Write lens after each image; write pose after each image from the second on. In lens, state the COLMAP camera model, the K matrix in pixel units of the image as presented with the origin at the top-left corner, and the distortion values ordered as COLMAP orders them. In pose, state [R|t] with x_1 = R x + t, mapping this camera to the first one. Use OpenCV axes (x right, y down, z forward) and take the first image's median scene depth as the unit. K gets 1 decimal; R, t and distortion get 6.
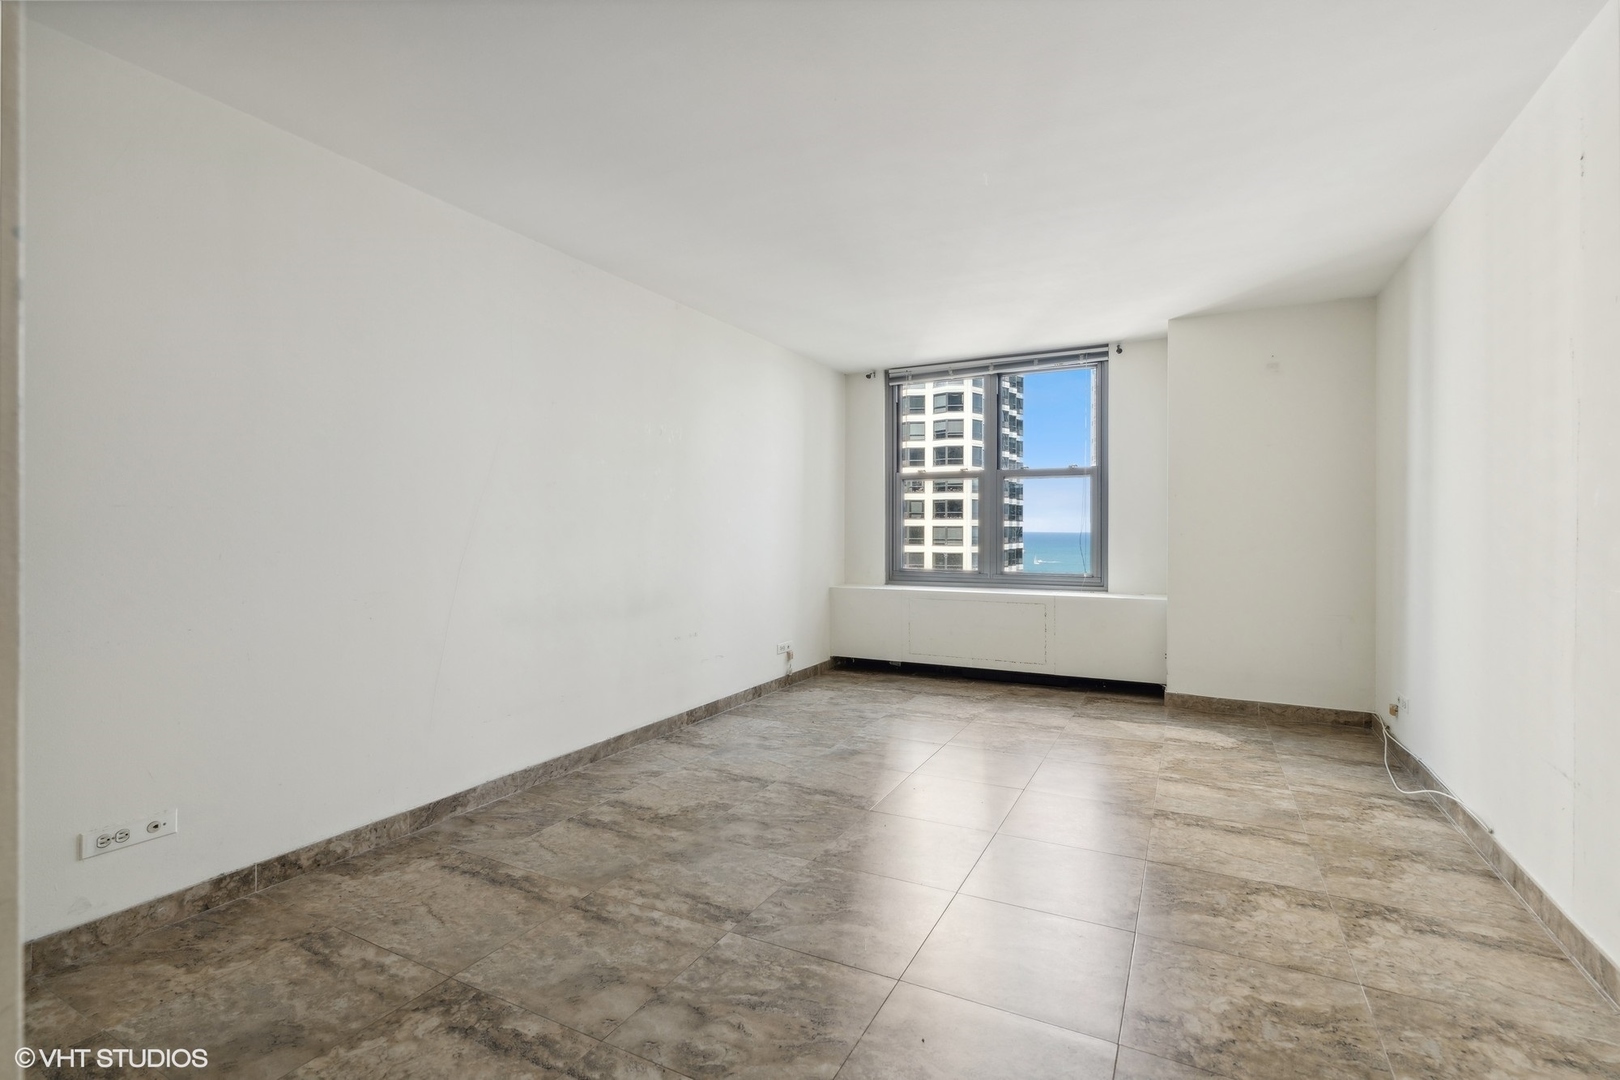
lens RADIAL K [[736.2, 0, 811.7], [0, 736.2, 533.7], [0, 0, 1]] dist [-0.003874, 0.001295]
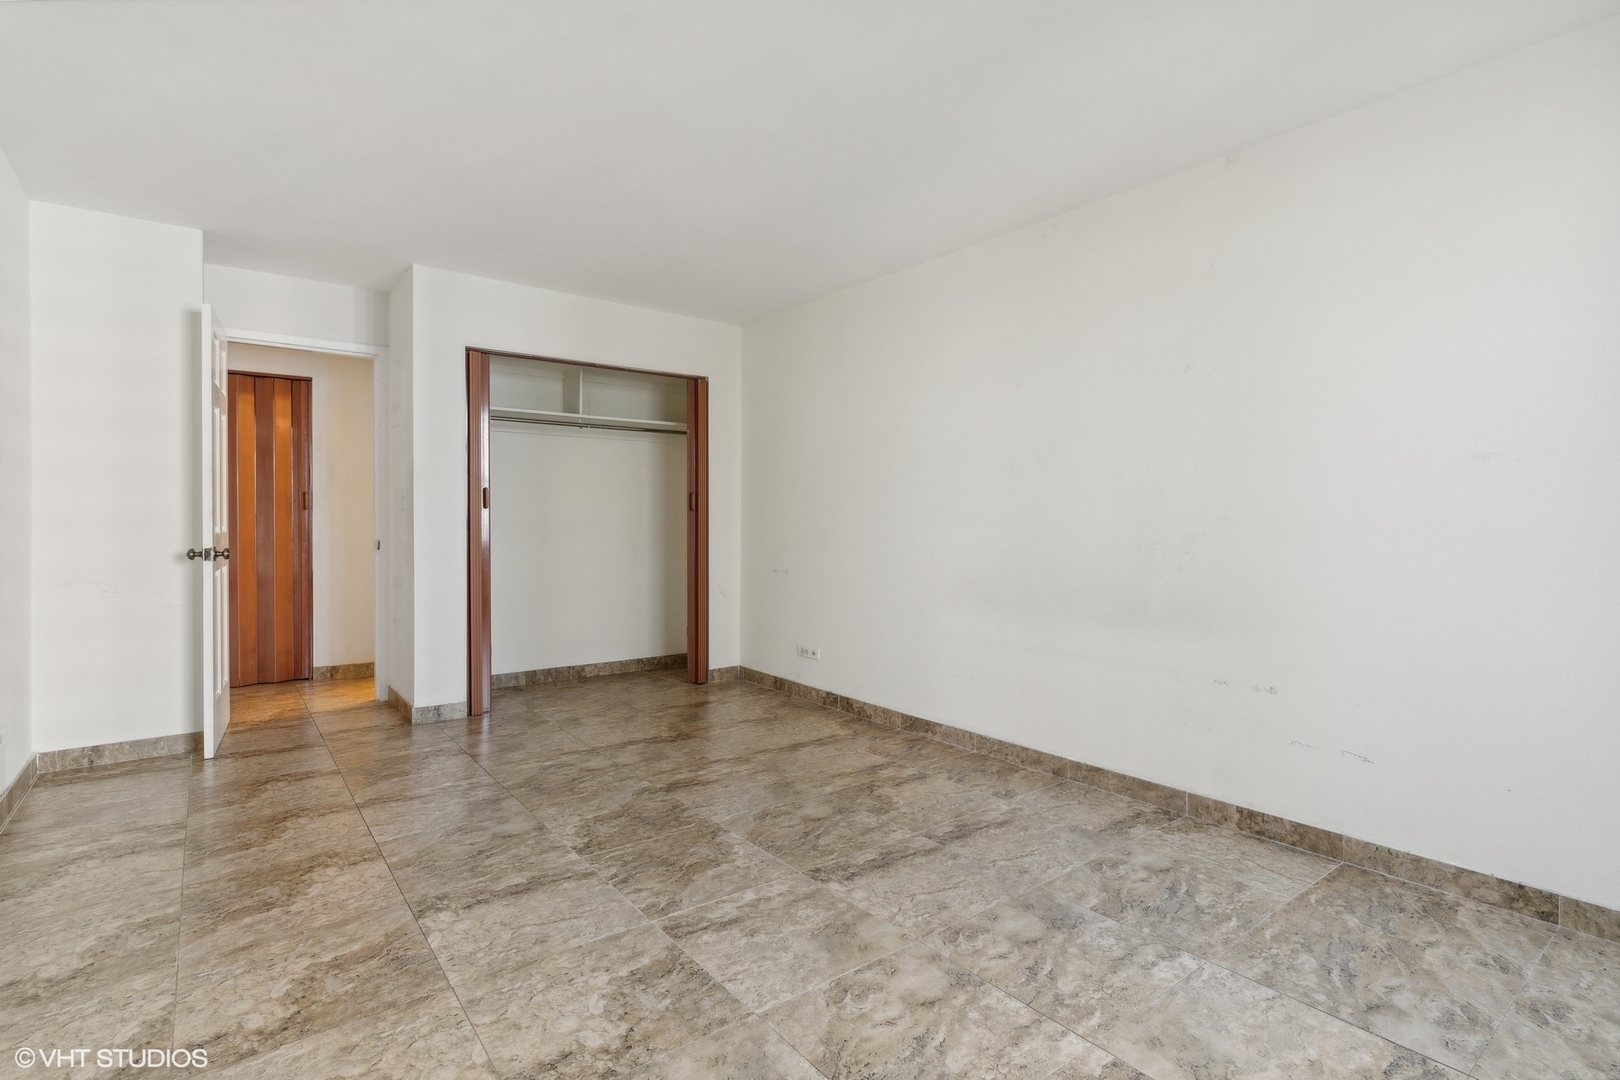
lens RADIAL K [[775.0, 0, 805.7], [0, 775.0, 530.1], [0, 0, 1]] dist [-0.005423, 0.003109]
pose [[-0.416924, 0.012660, -0.908853, 0.890686], [-0.006998, 0.999829, 0.017138, 0.001262], [0.908914, 0.013506, -0.416764, 1.467525]]
